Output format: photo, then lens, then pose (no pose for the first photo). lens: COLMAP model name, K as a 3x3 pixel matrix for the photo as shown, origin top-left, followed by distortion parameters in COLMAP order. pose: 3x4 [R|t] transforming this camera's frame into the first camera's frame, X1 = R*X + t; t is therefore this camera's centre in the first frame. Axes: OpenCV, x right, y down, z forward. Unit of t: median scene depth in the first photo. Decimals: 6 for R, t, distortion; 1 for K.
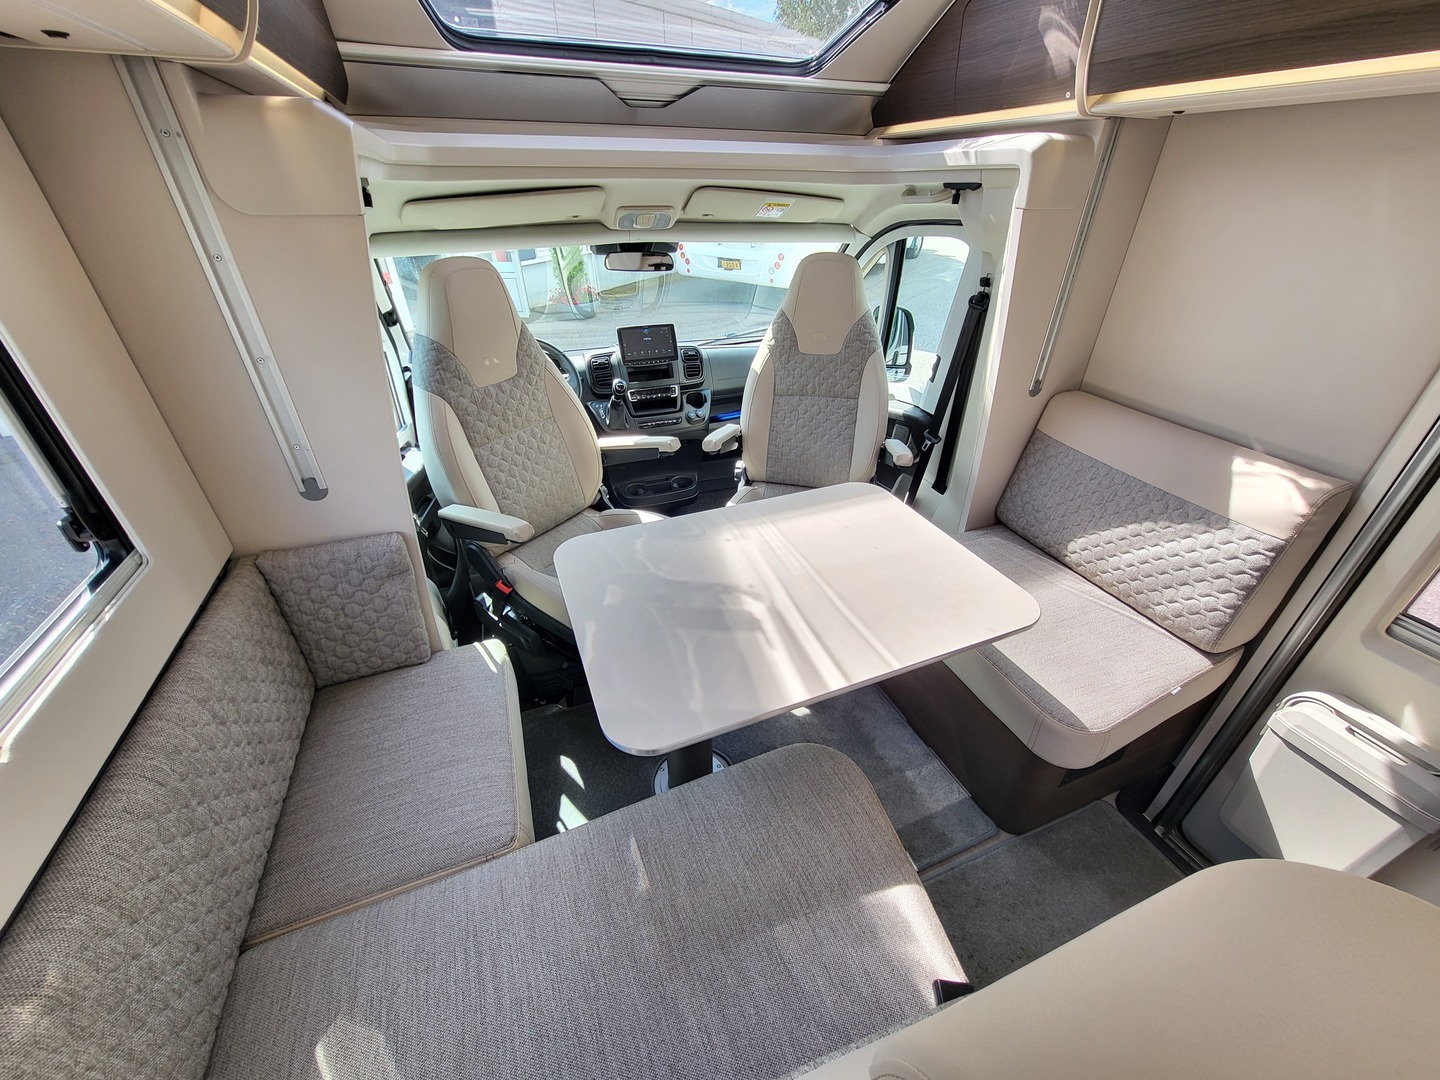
lens RADIAL K [[564.3, 0, 717.9], [0, 564.3, 547.6], [0, 0, 1]] dist [-0.001808, 0.000439]
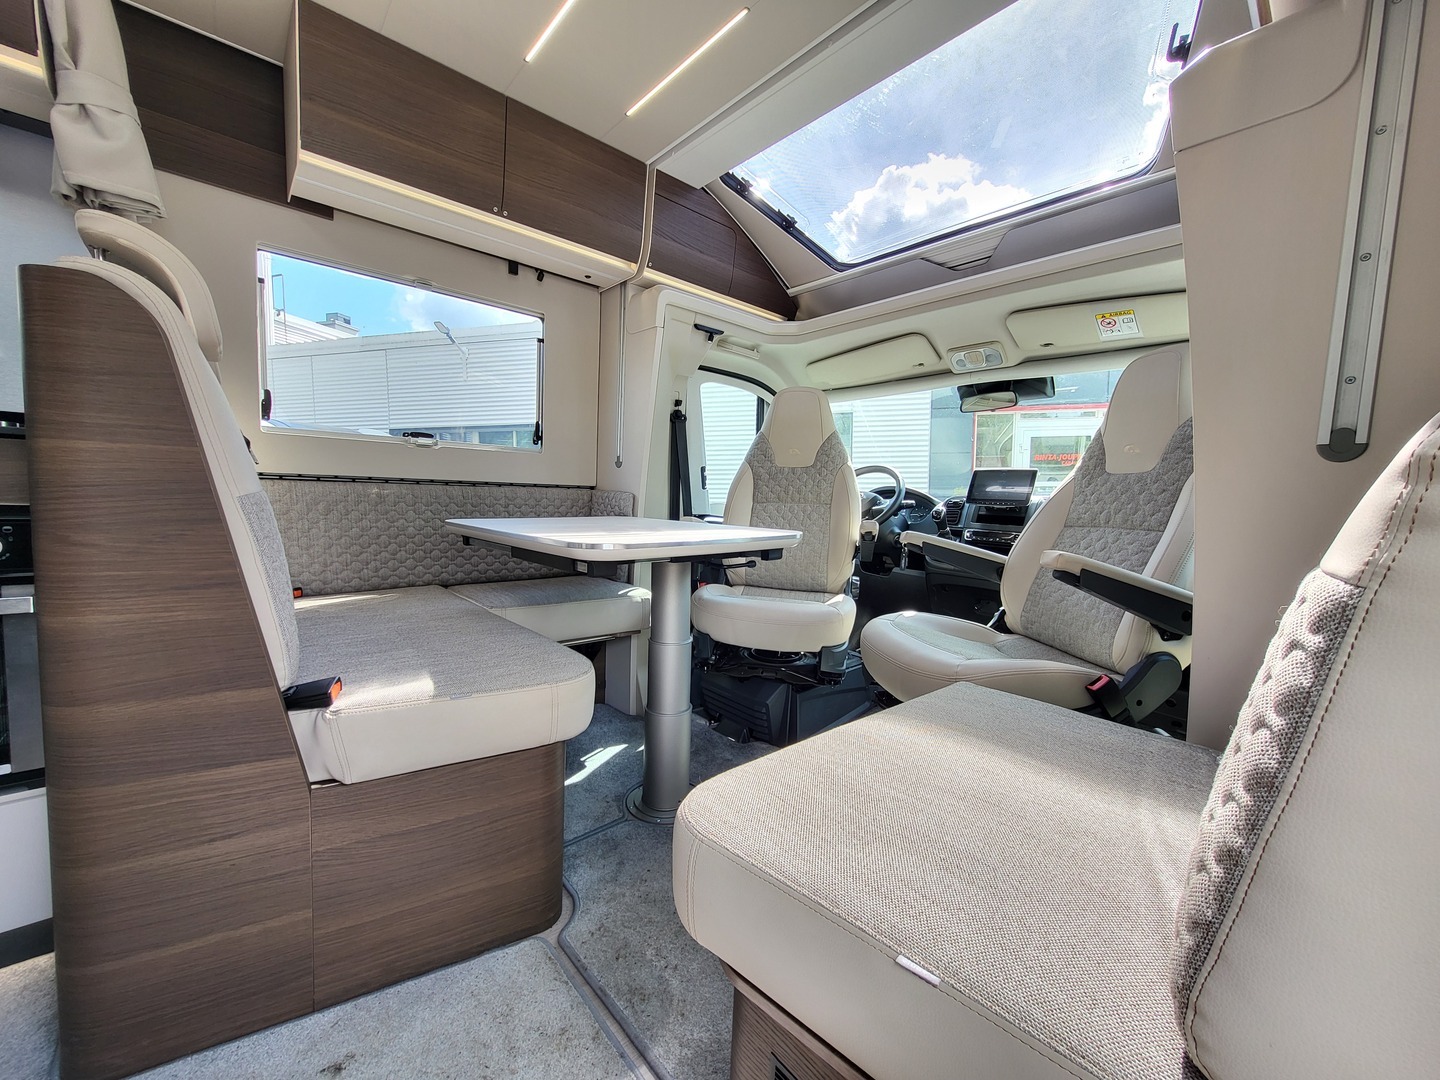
lens RADIAL K [[564.3, 0, 717.9], [0, 564.3, 547.6], [0, 0, 1]] dist [-0.001808, 0.000439]
pose [[0.330580, 0.103134, -0.938126, 0.632002], [-0.537639, 0.837533, -0.097380, 0.075011], [0.775668, 0.536565, 0.332321, 0.384137]]
